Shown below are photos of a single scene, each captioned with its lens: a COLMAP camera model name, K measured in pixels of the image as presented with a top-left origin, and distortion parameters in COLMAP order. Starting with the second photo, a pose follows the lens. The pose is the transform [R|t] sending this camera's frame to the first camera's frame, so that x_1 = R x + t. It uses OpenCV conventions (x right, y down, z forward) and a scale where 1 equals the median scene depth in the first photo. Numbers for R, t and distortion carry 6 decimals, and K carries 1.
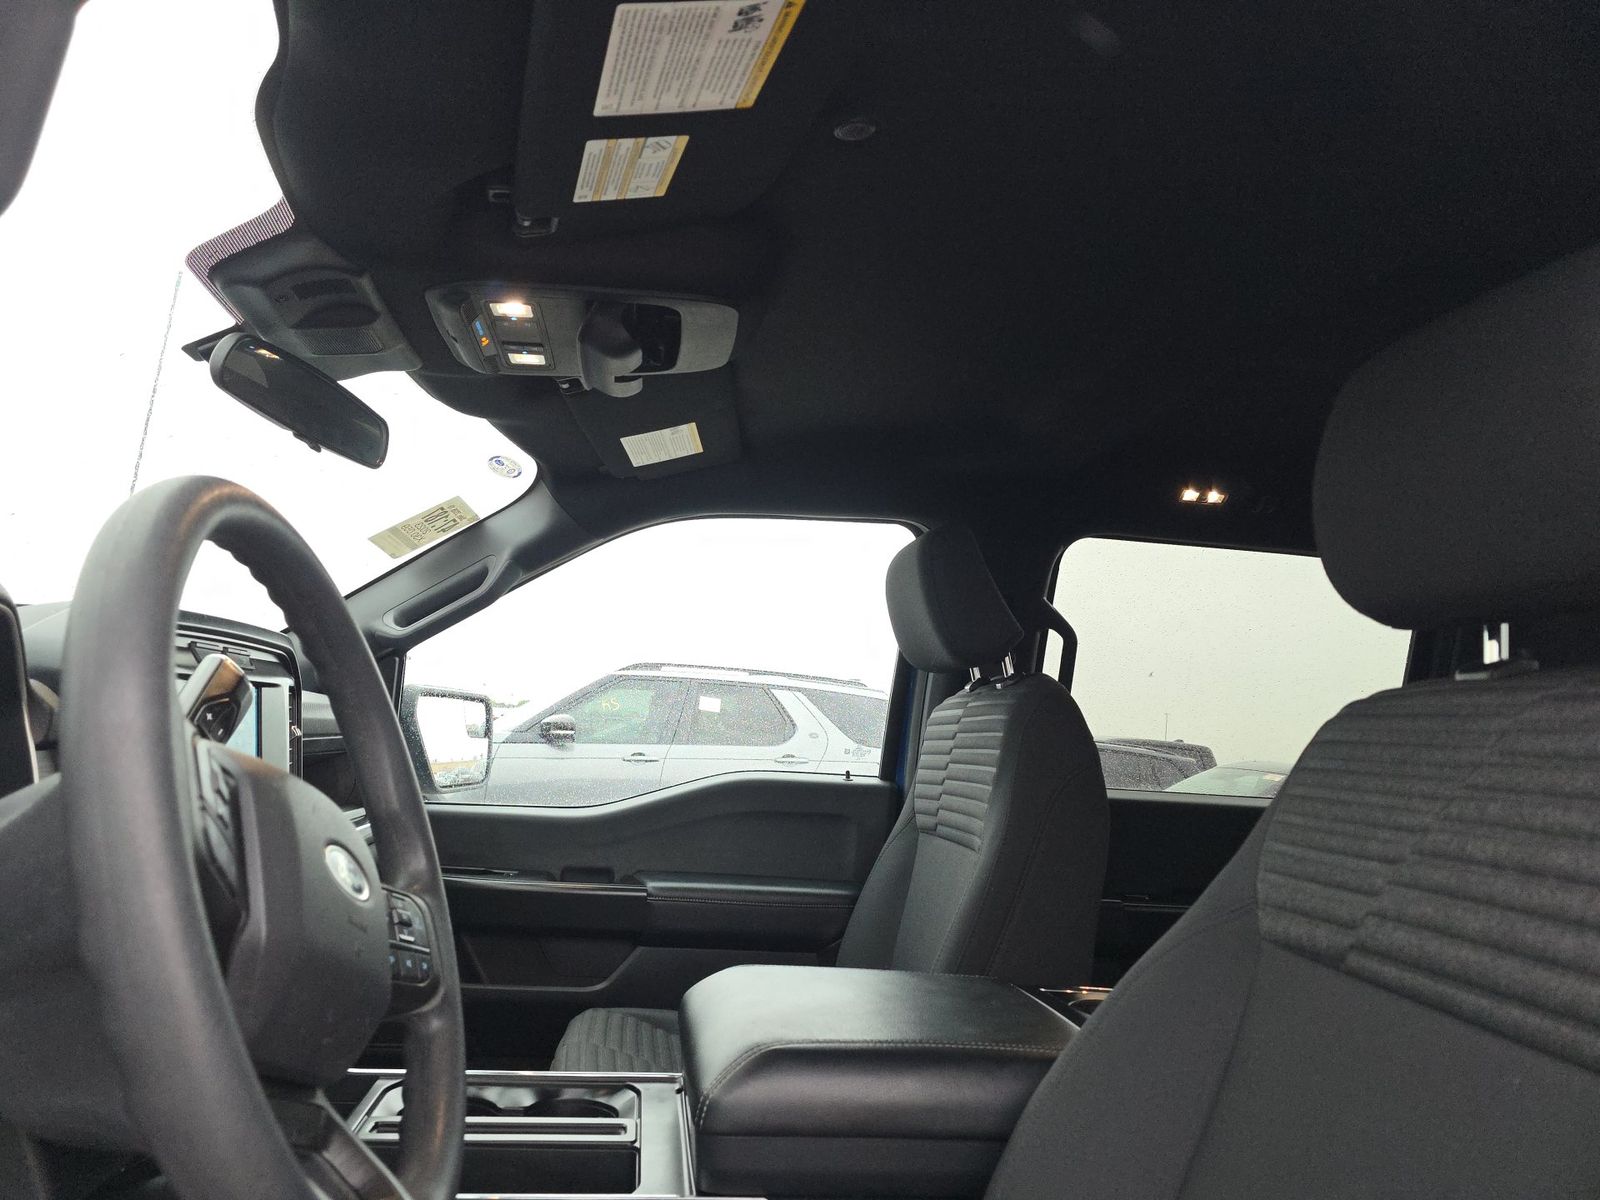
lens RADIAL K [[1071.1, 0, 795.6], [0, 1071.1, 572.7], [0, 0, 1]] dist [0.095327, -0.059431]
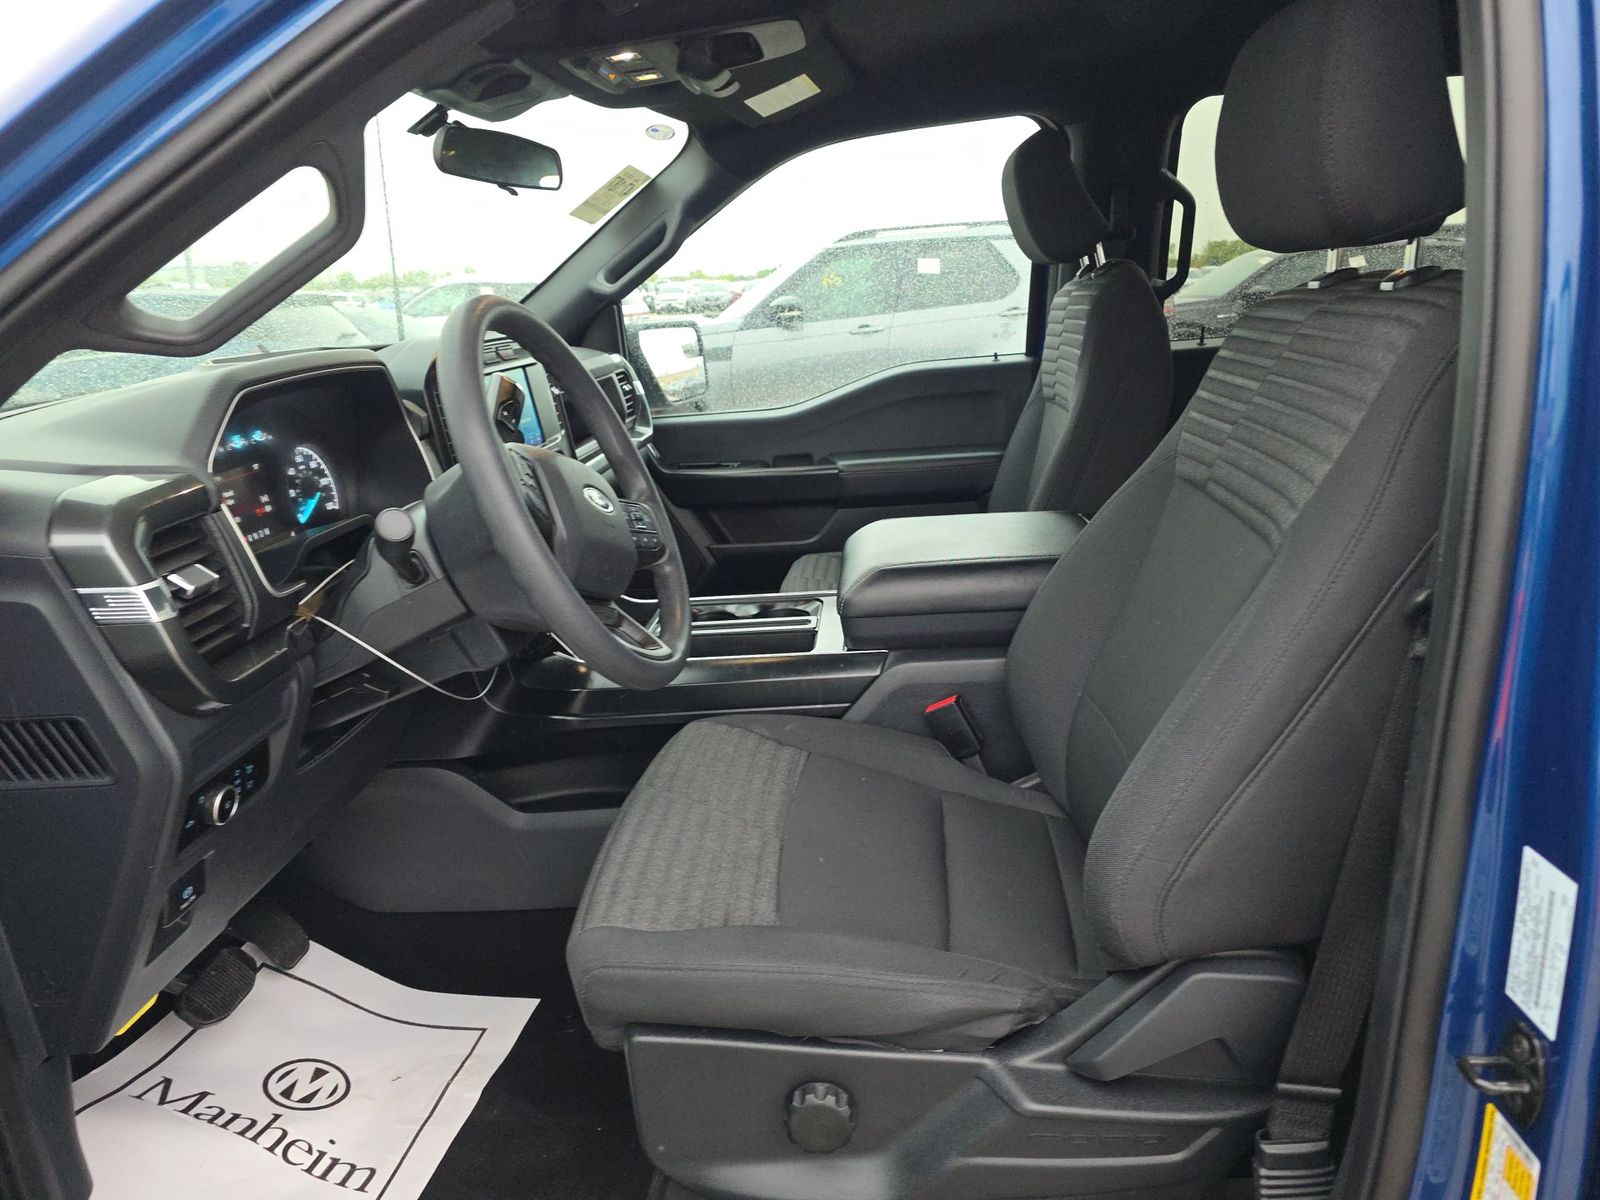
lens RADIAL K [[1071.1, 0, 795.6], [0, 1071.1, 572.7], [0, 0, 1]] dist [0.095327, -0.059431]
pose [[0.968727, -0.076449, -0.236060, 0.110234], [0.162963, 0.913434, 0.372936, -0.077974], [0.187115, -0.399742, 0.897326, -0.206757]]
